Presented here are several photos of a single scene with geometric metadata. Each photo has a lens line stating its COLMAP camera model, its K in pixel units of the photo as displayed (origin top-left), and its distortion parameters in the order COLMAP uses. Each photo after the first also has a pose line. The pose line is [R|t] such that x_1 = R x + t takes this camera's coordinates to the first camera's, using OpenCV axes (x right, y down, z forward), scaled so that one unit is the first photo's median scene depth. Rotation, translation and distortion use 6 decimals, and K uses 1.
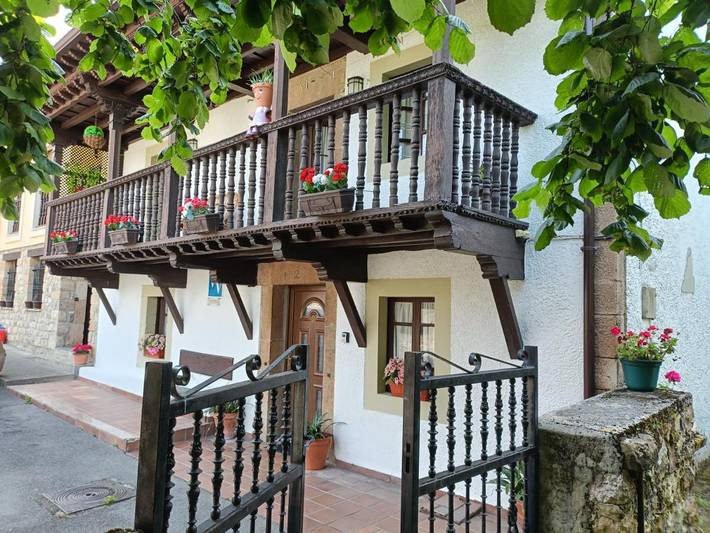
lens RADIAL K [[553.6, 0, 355.0], [0, 553.6, 266.5], [0, 0, 1]] dist [-0.002958, -0.000750]
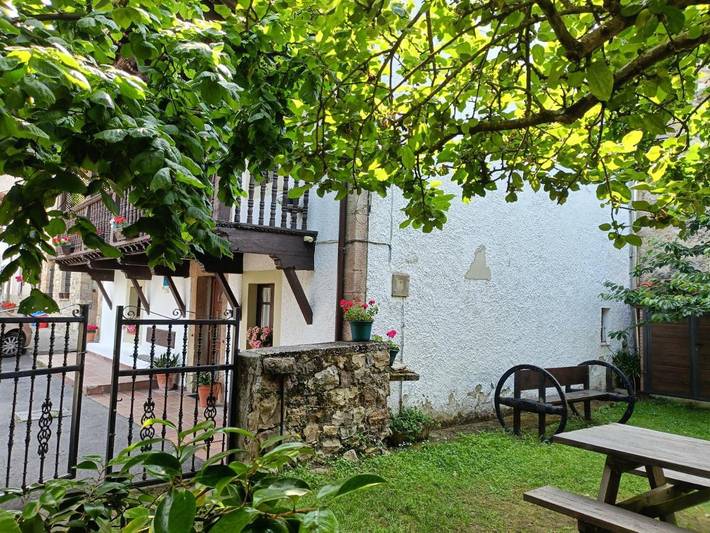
lens RADIAL K [[553.6, 0, 355.0], [0, 553.6, 266.5], [0, 0, 1]] dist [-0.002958, -0.000750]
pose [[0.993878, -0.010075, -0.110020, 0.379963], [0.011148, 0.999896, 0.009136, 0.001102], [0.109917, -0.010307, 0.993887, -0.294222]]
